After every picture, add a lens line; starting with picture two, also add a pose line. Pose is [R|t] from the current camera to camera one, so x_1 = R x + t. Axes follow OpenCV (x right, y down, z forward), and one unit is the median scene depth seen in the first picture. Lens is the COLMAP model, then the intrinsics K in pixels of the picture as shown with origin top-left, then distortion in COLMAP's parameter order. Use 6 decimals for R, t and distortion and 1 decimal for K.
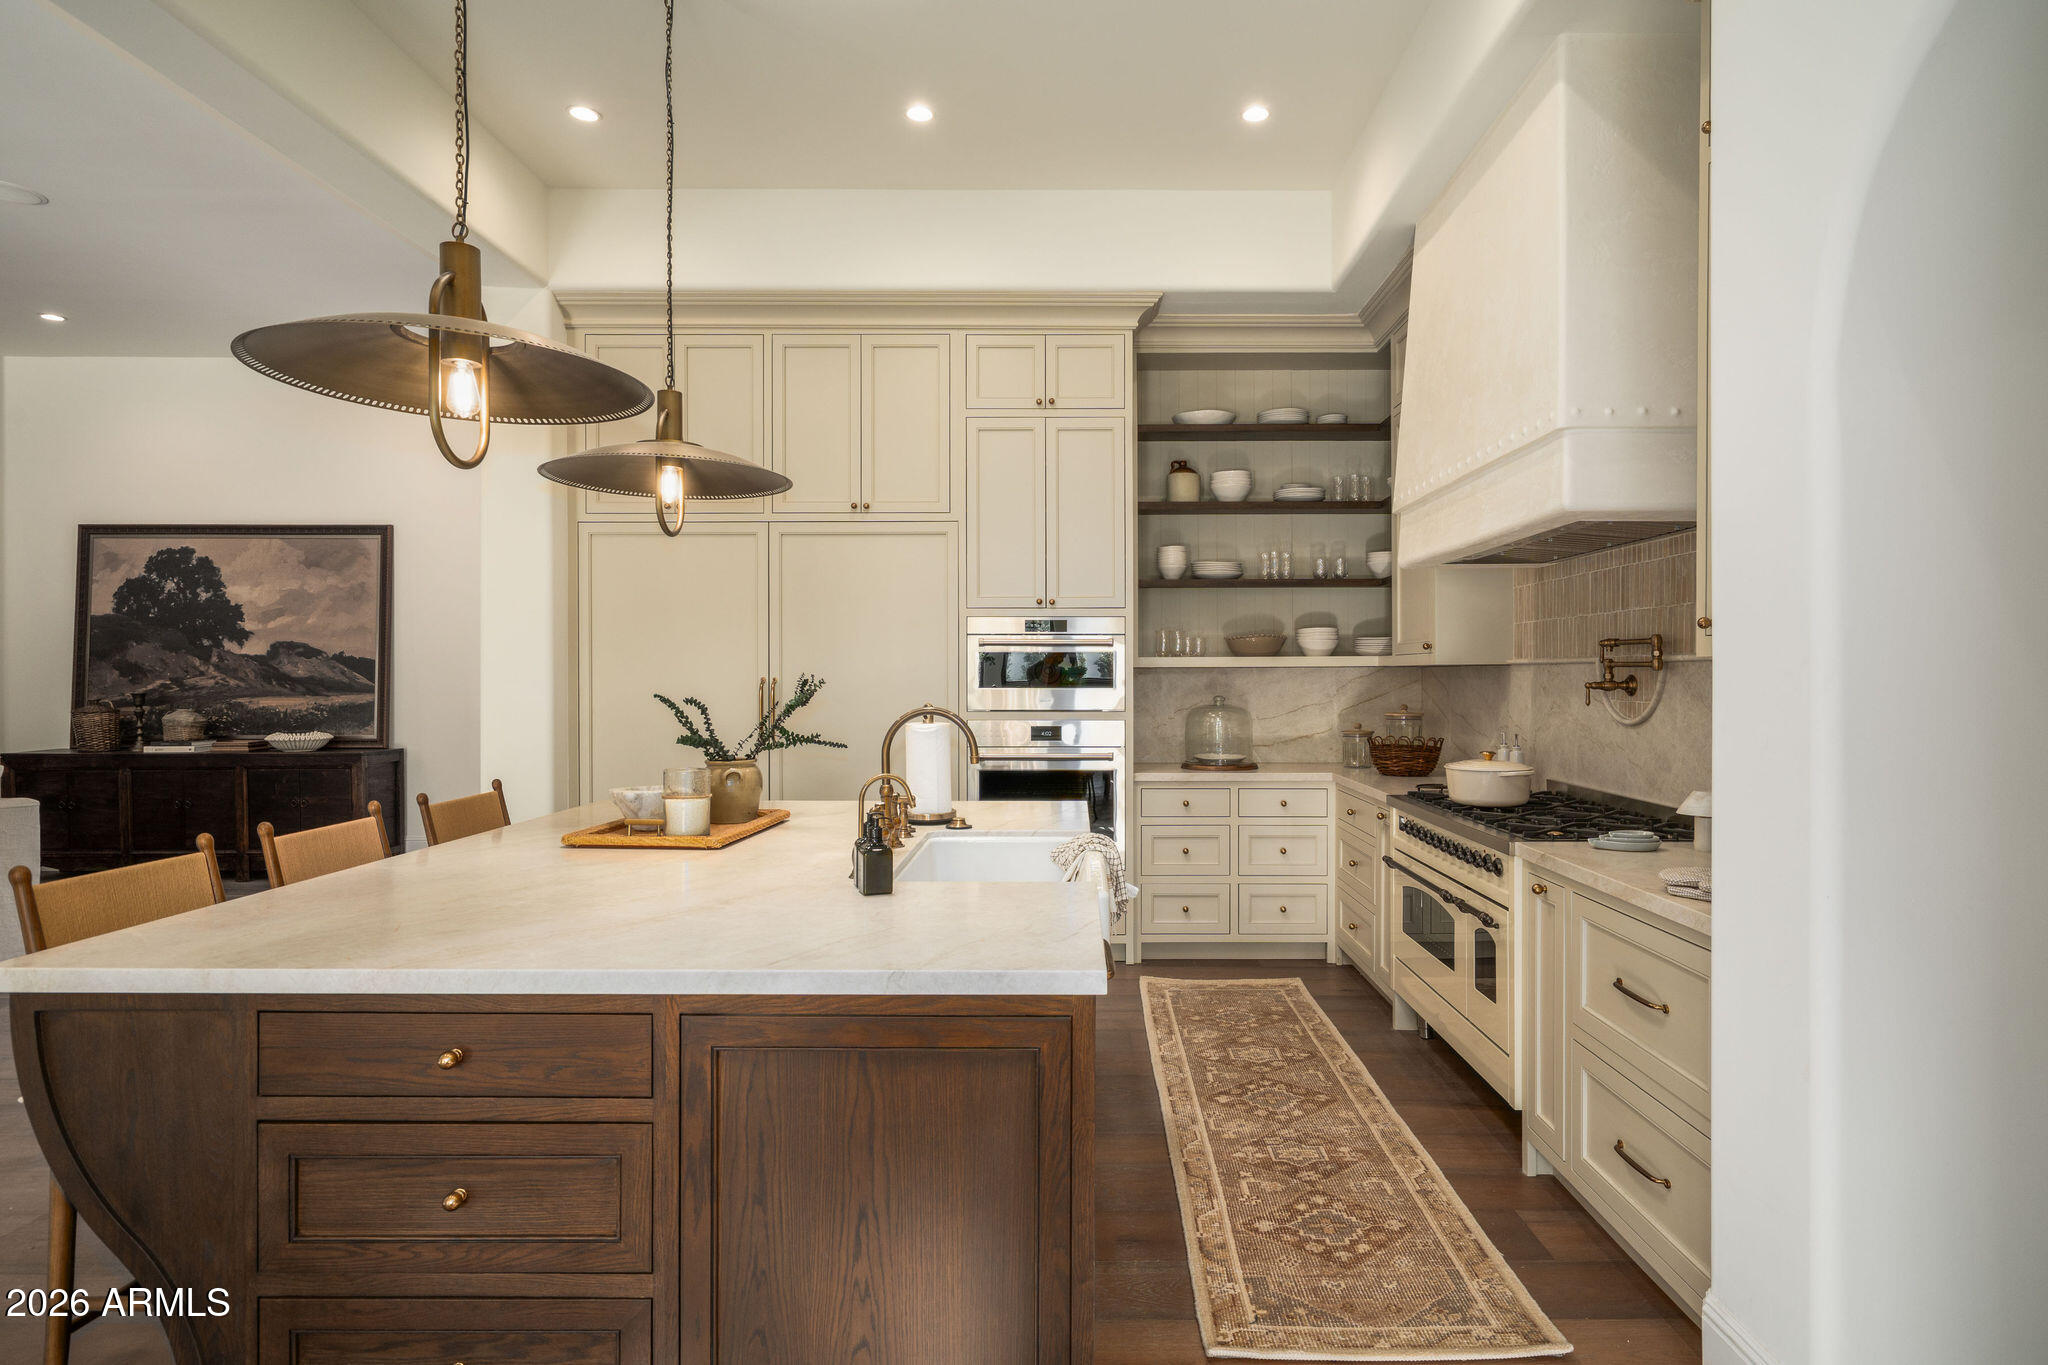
lens RADIAL K [[1060.8, 0, 1037.7], [0, 1060.8, 667.6], [0, 0, 1]] dist [0.016246, -0.000692]
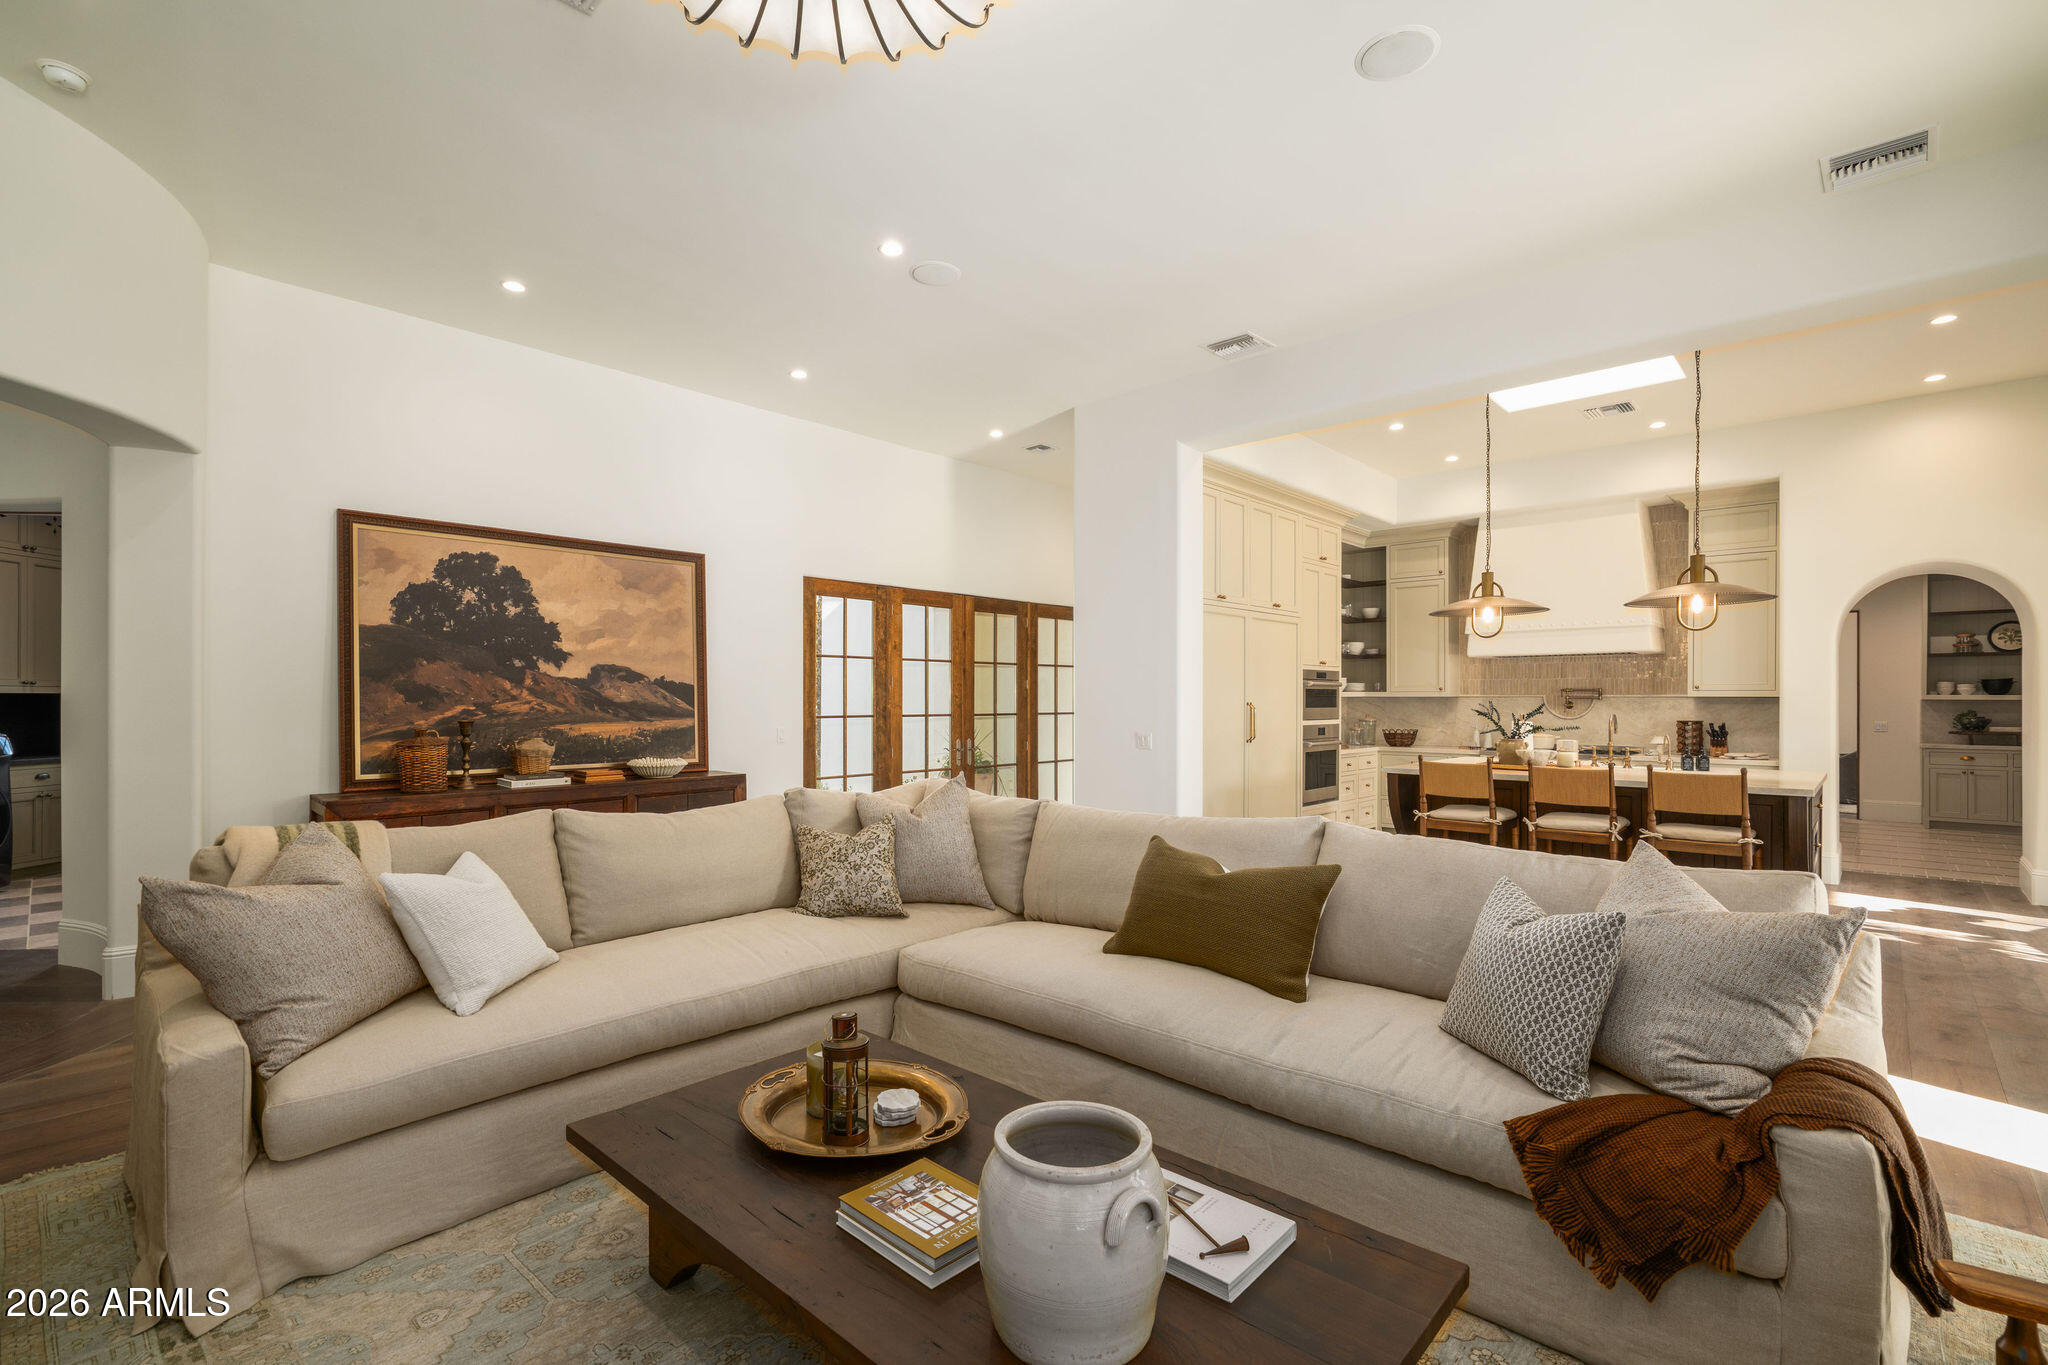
lens RADIAL K [[925.3, 0, 1013.8], [0, 925.3, 697.7], [0, 0, 1]] dist [-0.005891, 0.002731]
pose [[0.685175, 0.002648, 0.728374, -1.053886], [-0.007193, 0.999969, 0.003130, -0.000084], [-0.728343, -0.007384, 0.685173, 0.173256]]
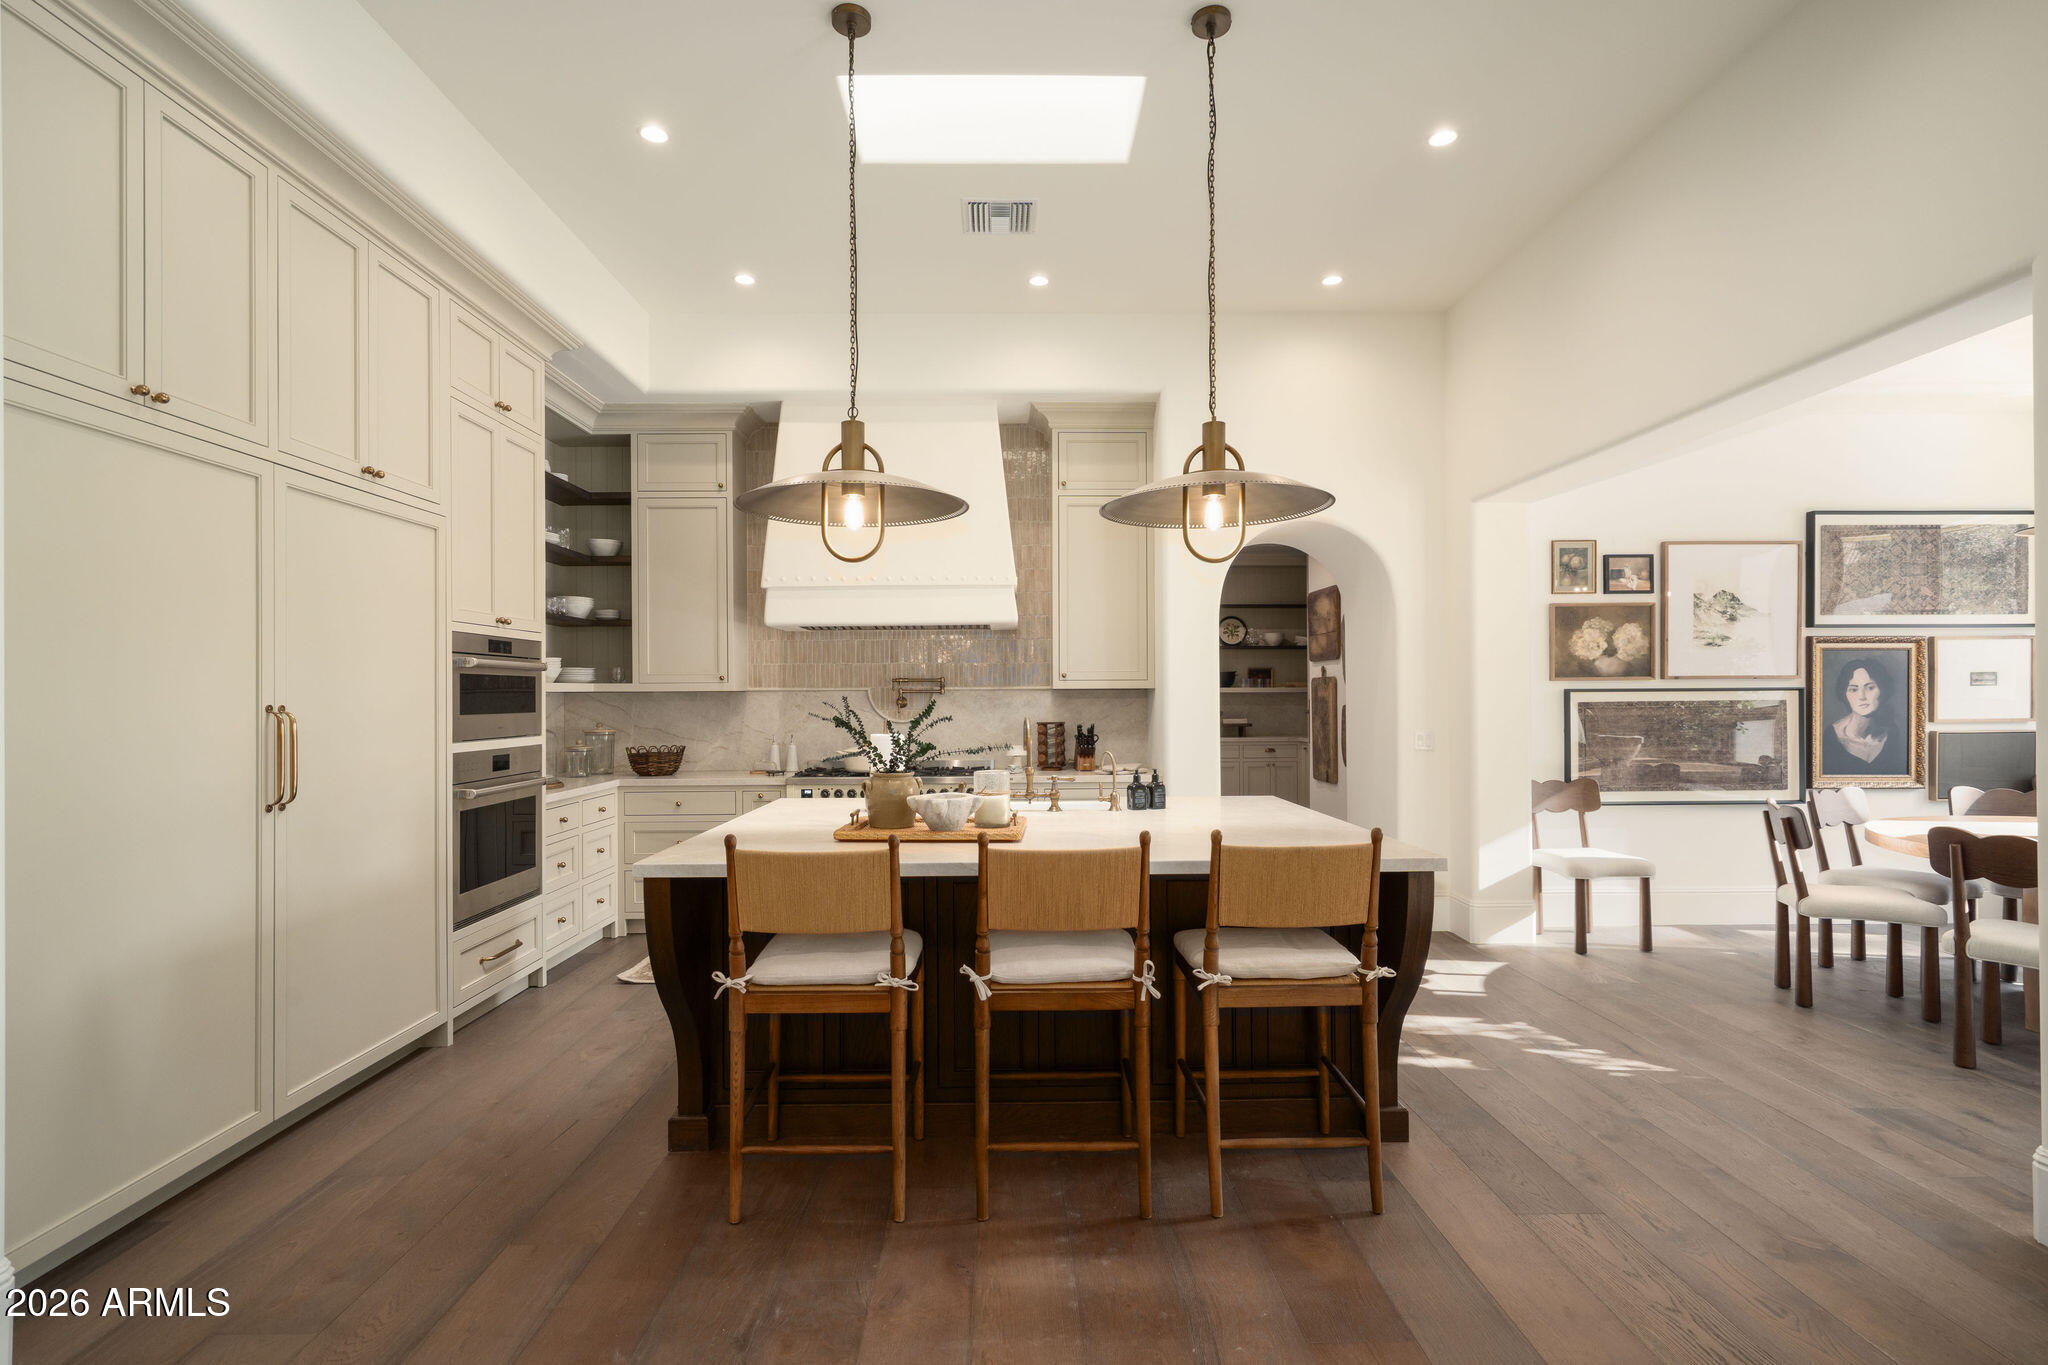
lens RADIAL K [[970.9, 0, 1019.0], [0, 970.9, 689.0], [0, 0, 1]] dist [0.003818, 0.001231]
pose [[-0.013638, 0.007508, 0.999879, -0.561683], [0.000103, 0.999972, -0.007507, 0.002633], [-0.999907, 0.000001, -0.013639, 0.370957]]
